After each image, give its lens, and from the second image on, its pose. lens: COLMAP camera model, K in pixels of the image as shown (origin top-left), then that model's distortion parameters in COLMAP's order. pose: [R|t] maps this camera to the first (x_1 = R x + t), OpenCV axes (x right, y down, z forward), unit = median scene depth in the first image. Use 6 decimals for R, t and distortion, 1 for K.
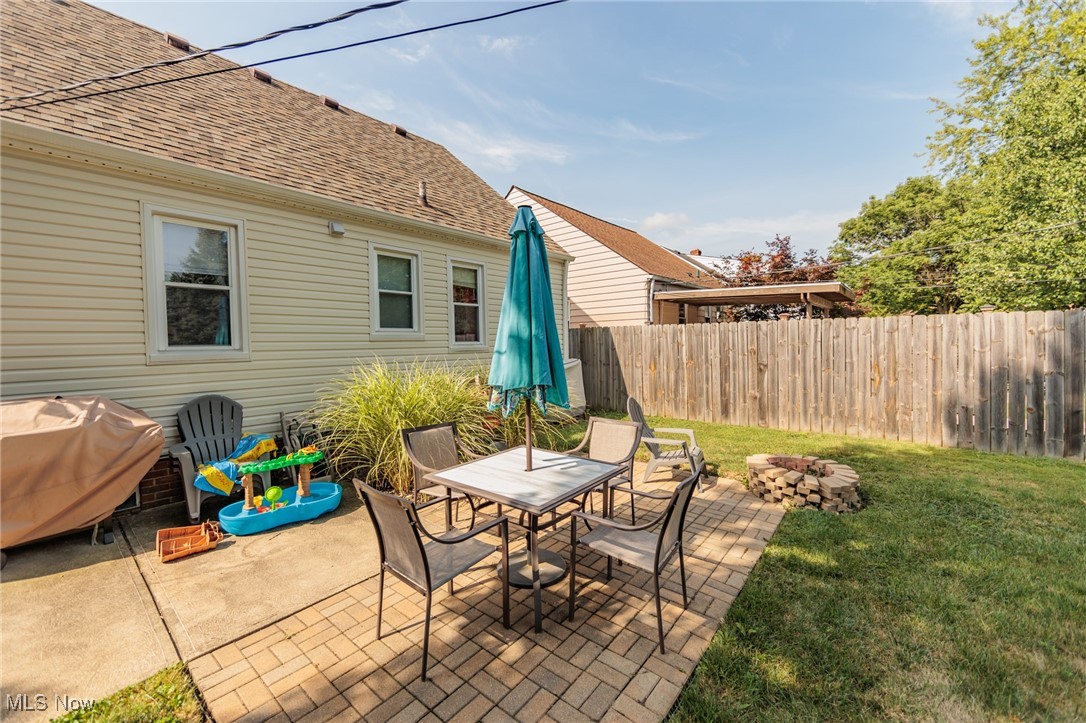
lens RADIAL K [[426.6, 0, 543.9], [0, 426.6, 348.7], [0, 0, 1]] dist [0.000056, -0.000284]
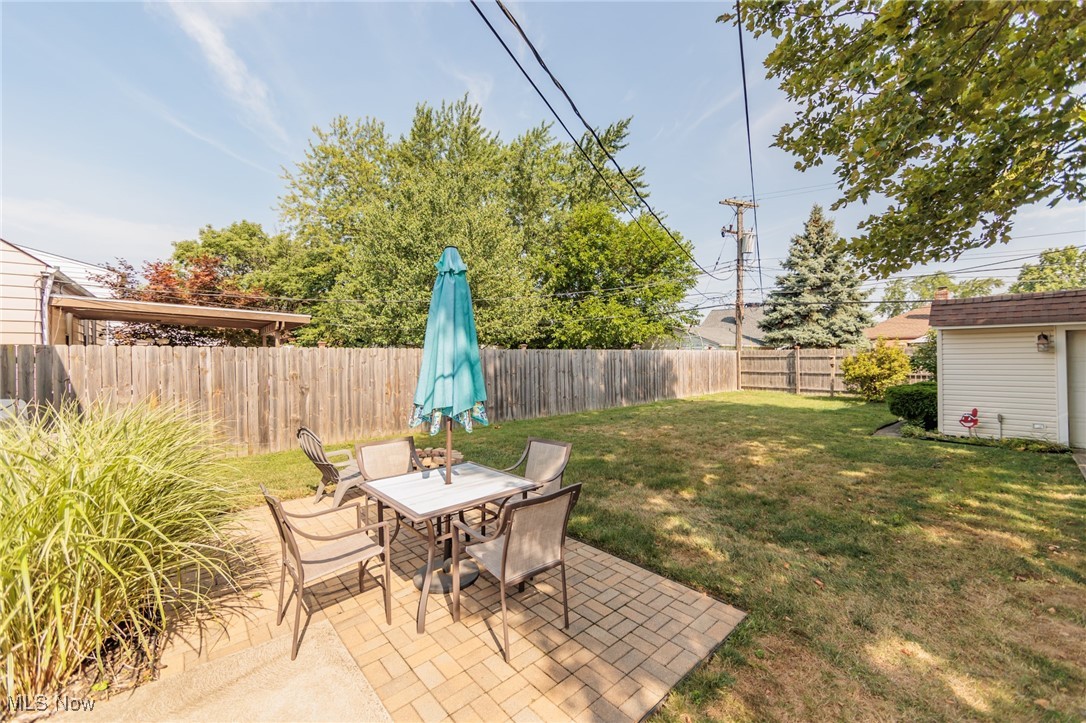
lens RADIAL K [[426.6, 0, 543.9], [0, 426.6, 348.7], [0, 0, 1]] dist [0.000056, -0.000284]
pose [[0.189772, 0.034625, 0.981218, -0.408399], [0.026047, 0.998849, -0.040284, -0.002577], [-0.981483, 0.033202, 0.188651, 0.202861]]
